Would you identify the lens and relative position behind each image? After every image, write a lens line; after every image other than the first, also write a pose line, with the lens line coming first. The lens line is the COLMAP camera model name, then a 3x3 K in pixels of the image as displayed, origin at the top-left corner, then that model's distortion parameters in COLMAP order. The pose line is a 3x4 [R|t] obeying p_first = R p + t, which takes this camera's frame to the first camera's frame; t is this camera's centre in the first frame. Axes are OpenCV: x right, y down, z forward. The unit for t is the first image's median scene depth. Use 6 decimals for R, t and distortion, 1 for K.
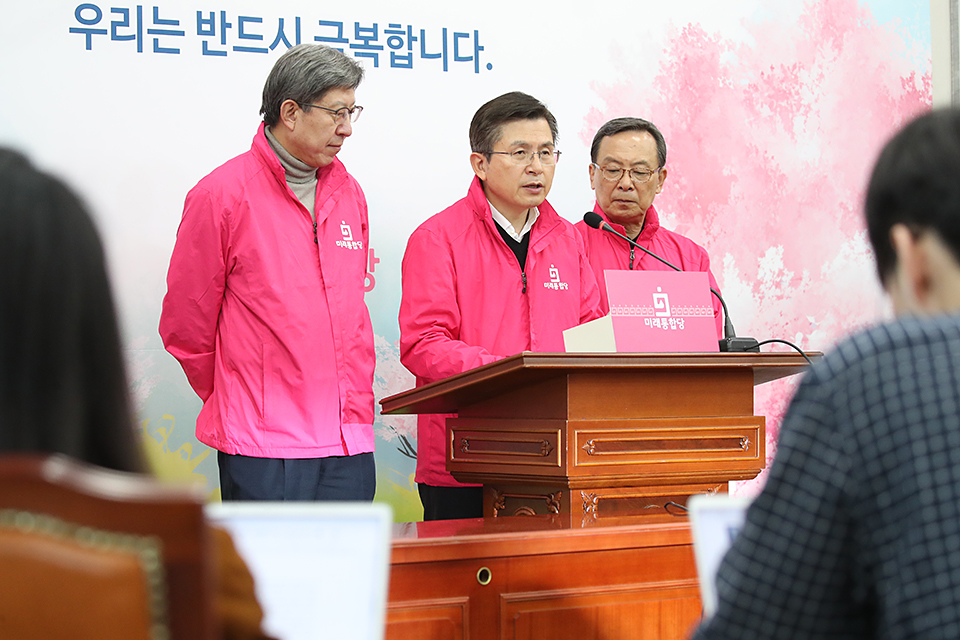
lens RADIAL K [[2904.8, 0, 437.0], [0, 2904.8, 368.9], [0, 0, 1]] dist [-0.280705, 0.000000]
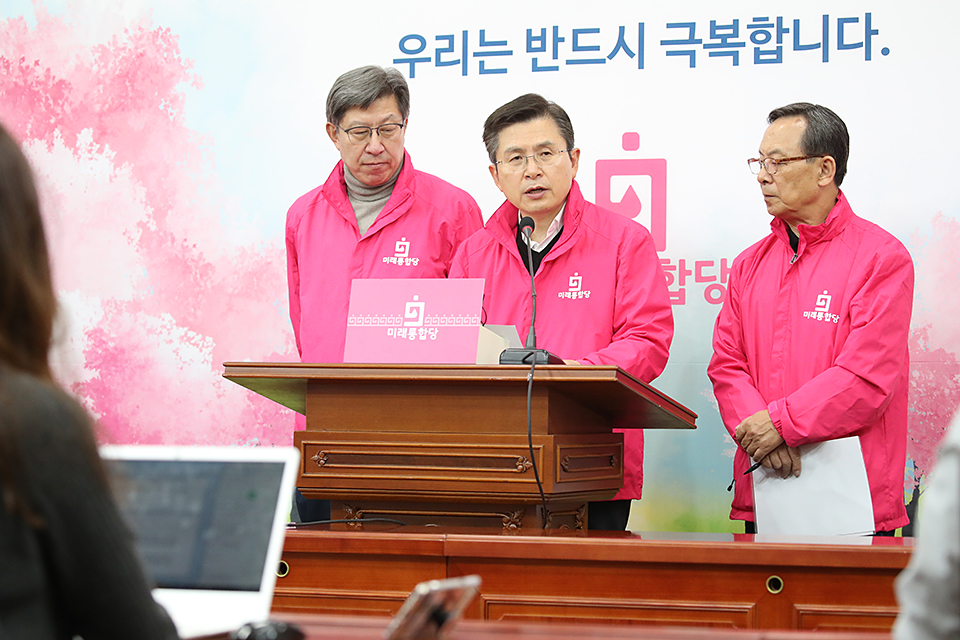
lens RADIAL K [[3206.0, 0, 445.2], [0, 3206.0, 348.6], [0, 0, 1]] dist [-0.196254, 0.000000]
pose [[0.467093, -0.001366, -0.884207, 0.899375], [-0.015479, 0.999833, -0.009721, -0.000535], [0.884073, 0.018227, 0.466993, 0.454221]]
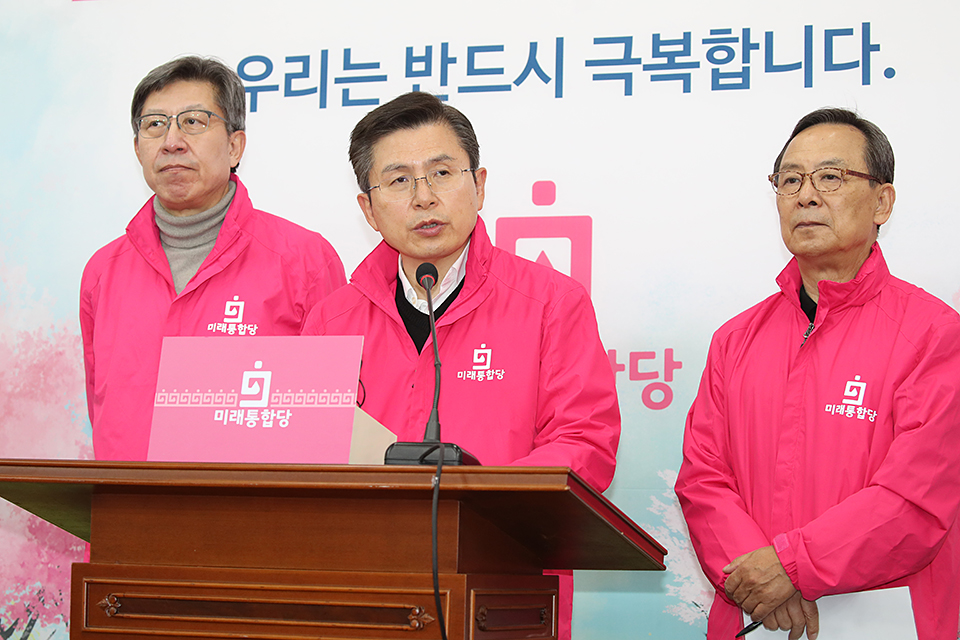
lens RADIAL K [[2730.3, 0, 438.7], [0, 2730.3, 291.2], [0, 0, 1]] dist [-0.312155, 0.000000]
pose [[0.523745, -0.070067, -0.848989, 0.535089], [-0.030182, 0.994460, -0.100692, 0.013607], [0.851340, 0.078362, 0.518728, 0.638349]]
